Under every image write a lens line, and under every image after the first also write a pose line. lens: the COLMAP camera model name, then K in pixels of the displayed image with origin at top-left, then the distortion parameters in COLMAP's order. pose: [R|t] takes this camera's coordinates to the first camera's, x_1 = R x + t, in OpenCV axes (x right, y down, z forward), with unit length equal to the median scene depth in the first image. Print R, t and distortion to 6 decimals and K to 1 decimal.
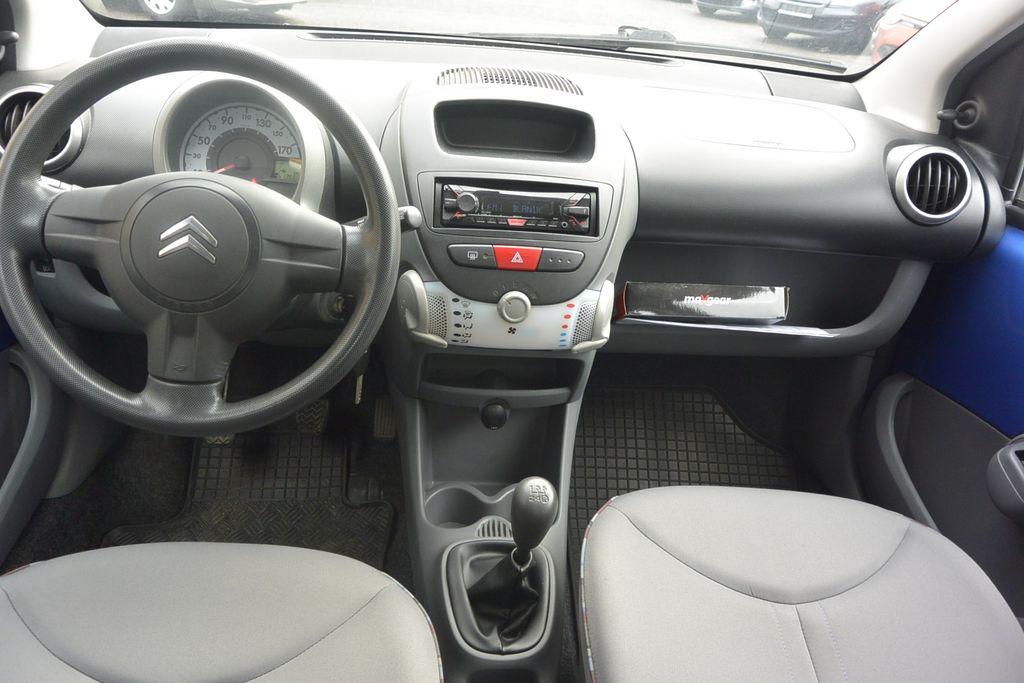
lens RADIAL K [[780.8, 0, 507.4], [0, 780.8, 340.9], [0, 0, 1]] dist [0.002561, -0.000034]
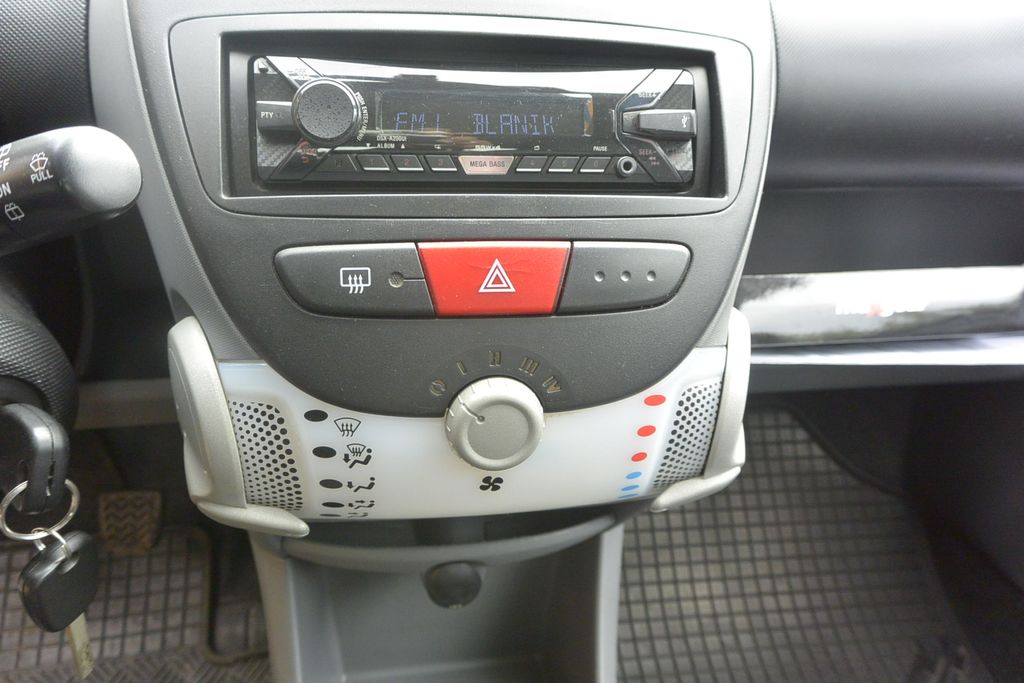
lens RADIAL K [[780.8, 0, 507.4], [0, 780.8, 340.9], [0, 0, 1]] dist [0.002561, -0.000034]
pose [[0.996718, -0.060638, 0.053637, -0.001715], [0.055716, 0.994479, 0.088922, -0.106733], [-0.058733, -0.085642, 0.994593, 0.662888]]
